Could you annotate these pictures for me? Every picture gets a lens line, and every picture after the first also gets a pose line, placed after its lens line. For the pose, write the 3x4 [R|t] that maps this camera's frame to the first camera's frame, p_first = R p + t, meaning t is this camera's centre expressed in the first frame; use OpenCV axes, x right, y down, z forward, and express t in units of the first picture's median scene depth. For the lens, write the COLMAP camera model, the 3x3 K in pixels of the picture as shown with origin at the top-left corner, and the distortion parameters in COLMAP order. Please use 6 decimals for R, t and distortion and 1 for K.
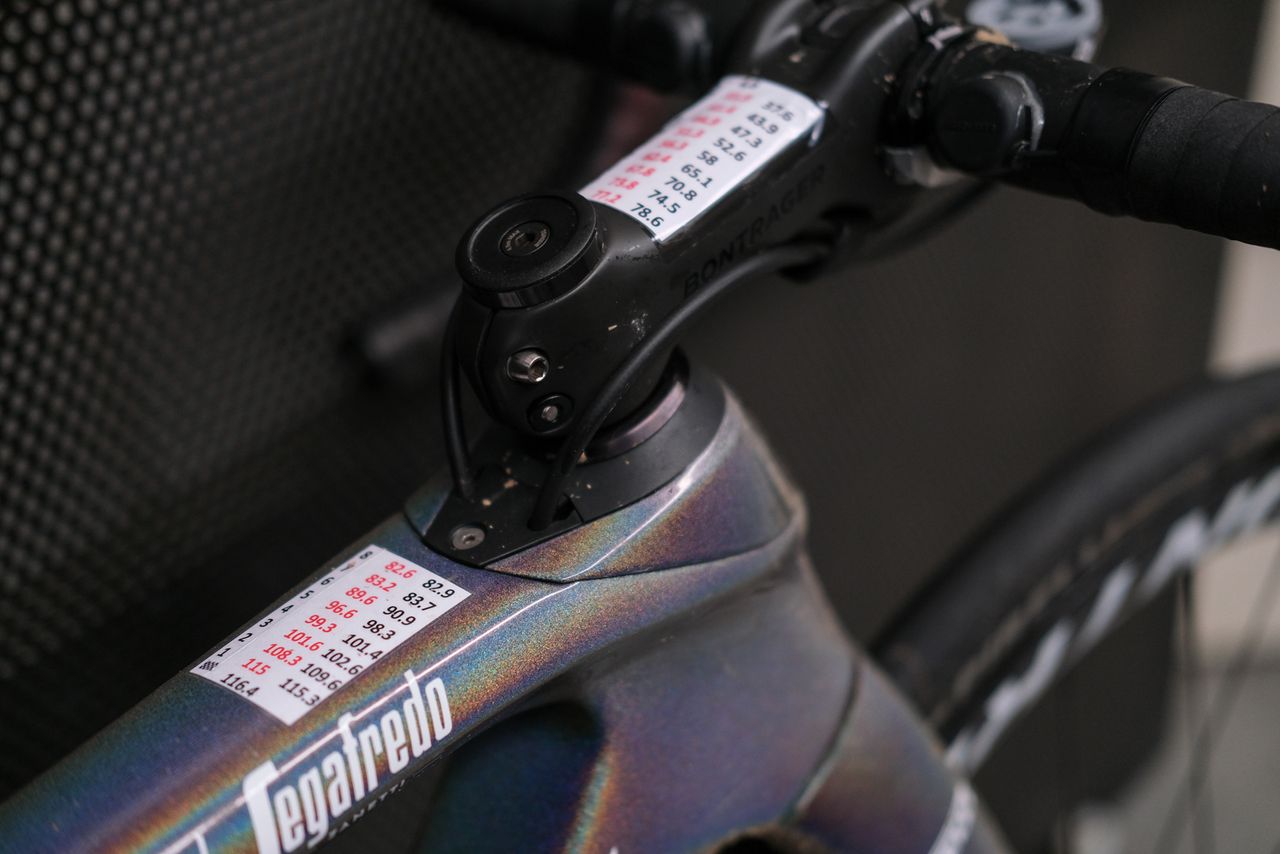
lens RADIAL K [[1995.0, 0, 634.9], [0, 1995.0, 430.2], [0, 0, 1]] dist [0.091536, 0.000000]
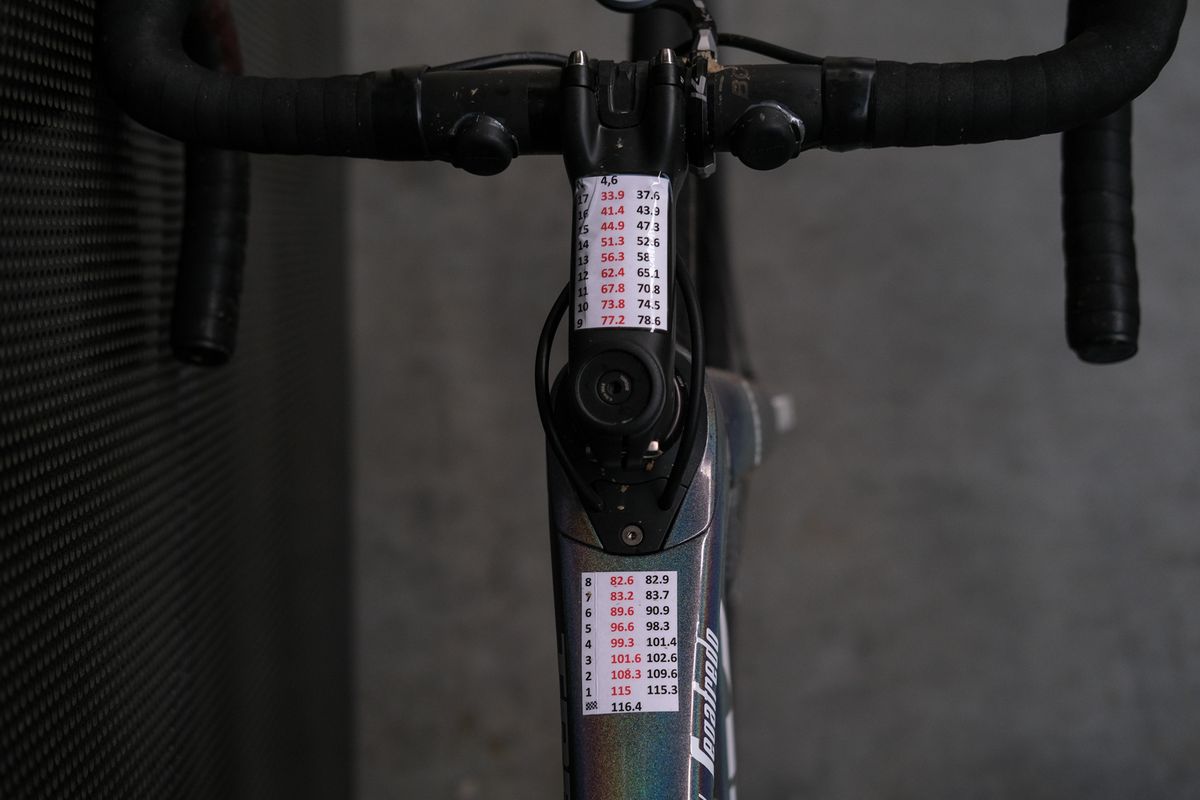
lens RADIAL K [[1870.3, 0, 601.4], [0, 1870.3, 396.2], [0, 0, 1]] dist [0.091536, 0.000000]
pose [[0.754625, -0.590331, 0.286444, -0.487642], [0.405103, 0.762574, 0.504354, -0.835582], [-0.516170, -0.264559, 0.814602, -0.191596]]
